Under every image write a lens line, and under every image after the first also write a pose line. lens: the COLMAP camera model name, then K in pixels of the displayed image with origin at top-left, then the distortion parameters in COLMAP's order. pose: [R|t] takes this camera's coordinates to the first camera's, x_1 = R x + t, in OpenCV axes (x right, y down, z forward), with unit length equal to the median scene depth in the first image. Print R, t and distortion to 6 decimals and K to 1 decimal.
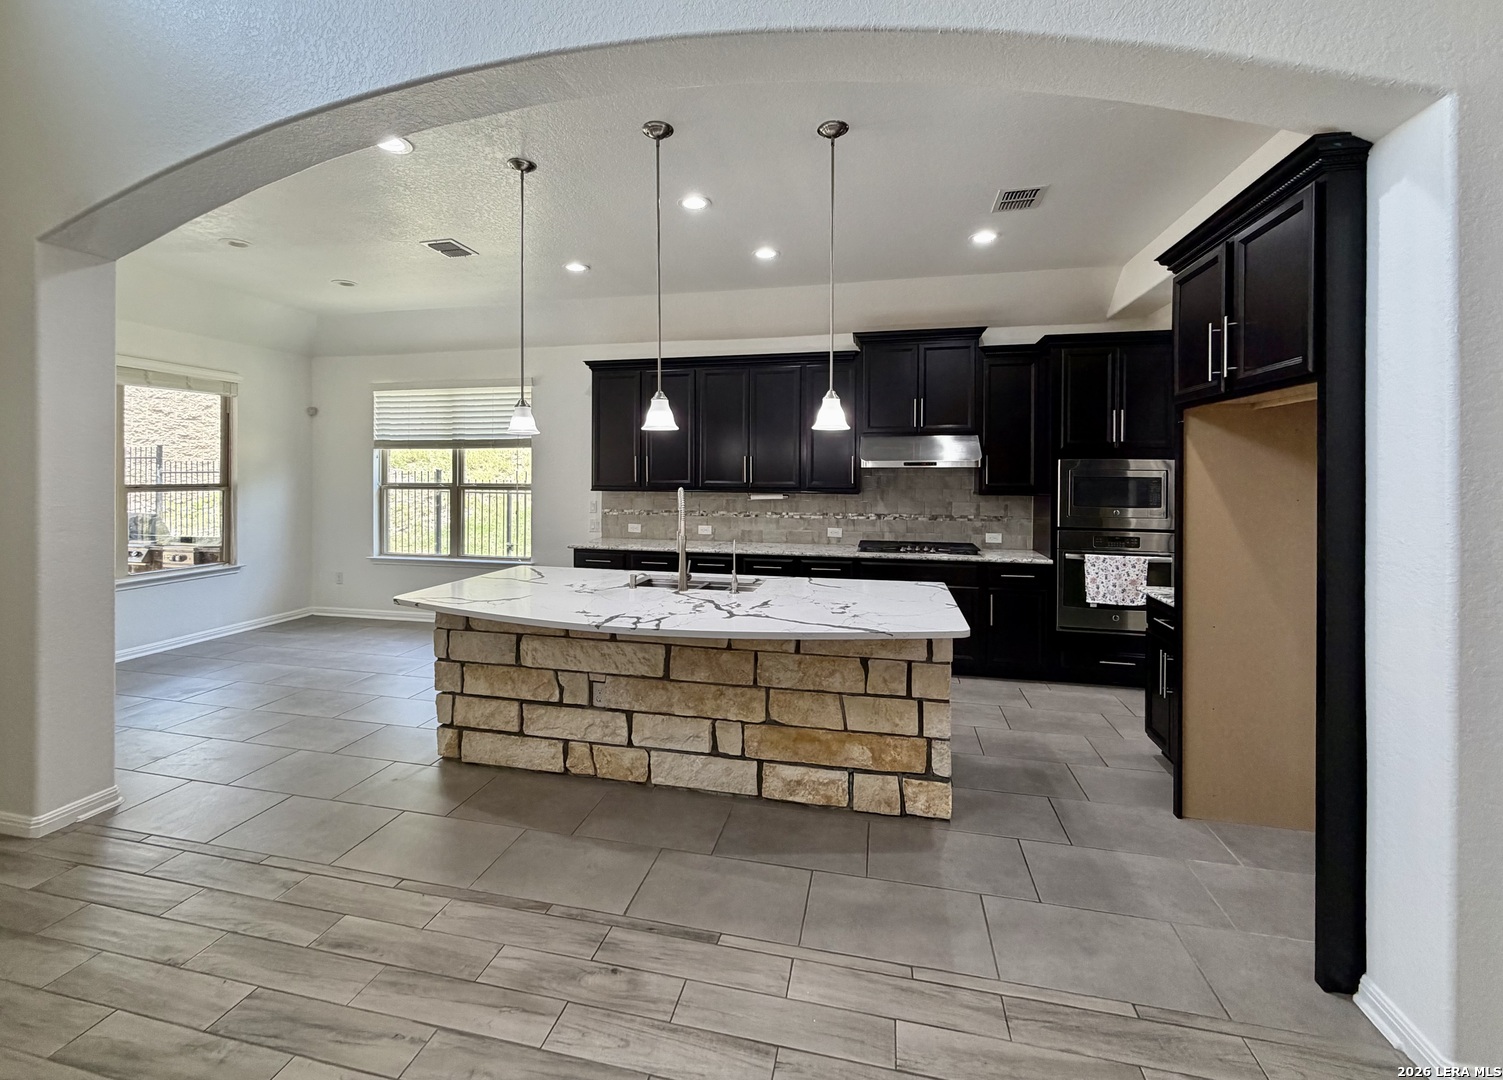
lens RADIAL K [[640.7, 0, 734.1], [0, 640.7, 474.3], [0, 0, 1]] dist [-0.000311, 0.000296]
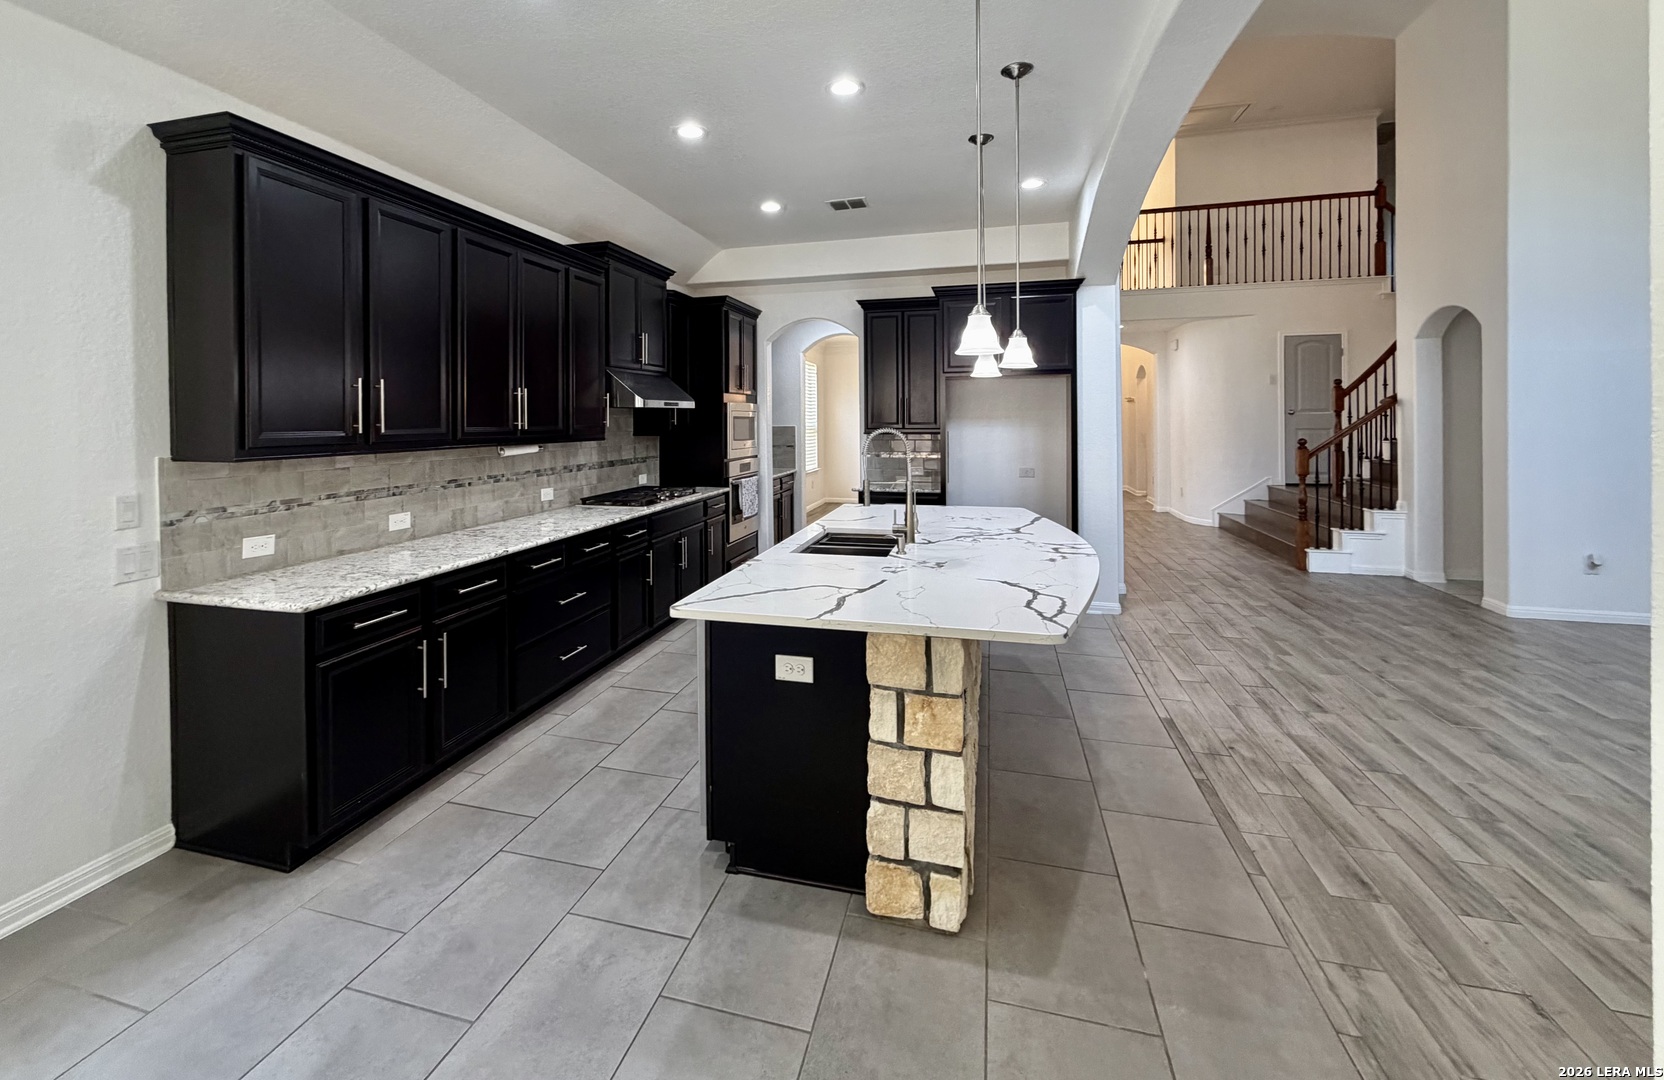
lens RADIAL K [[701.0, 0, 787.7], [0, 701.0, 420.7], [0, 0, 1]] dist [-0.002418, 0.001399]
pose [[0.048532, -0.007179, 0.998796, -1.165339], [0.009561, 0.999932, 0.006722, 0.003515], [-0.998776, 0.009223, 0.048597, 1.227916]]
